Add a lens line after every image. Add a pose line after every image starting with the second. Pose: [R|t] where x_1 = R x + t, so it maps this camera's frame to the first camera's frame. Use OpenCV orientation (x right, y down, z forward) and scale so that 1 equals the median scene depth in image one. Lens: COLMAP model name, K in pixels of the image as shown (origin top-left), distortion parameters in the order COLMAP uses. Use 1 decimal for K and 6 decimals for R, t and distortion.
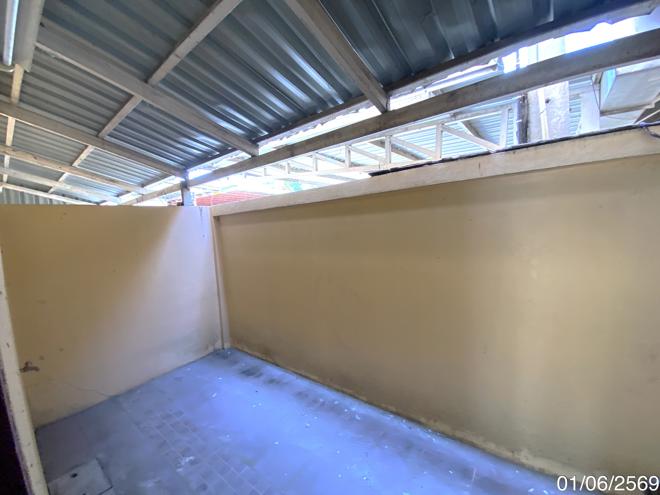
lens RADIAL K [[264.2, 0, 340.8], [0, 264.2, 247.1], [0, 0, 1]] dist [-0.012887, 0.000058]
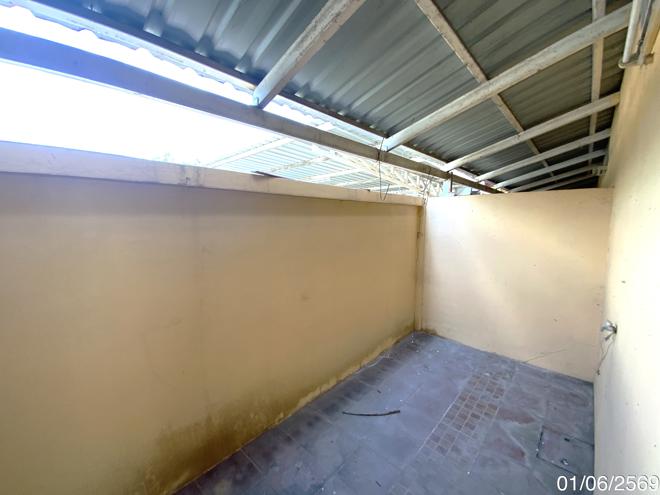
lens RADIAL K [[264.2, 0, 340.8], [0, 264.2, 247.1], [0, 0, 1]] dist [-0.012887, 0.000058]
pose [[0.114060, -0.044304, 0.992485, -0.767537], [0.059932, 0.997493, 0.037640, -0.027180], [-0.991664, 0.055189, 0.116430, 0.628181]]
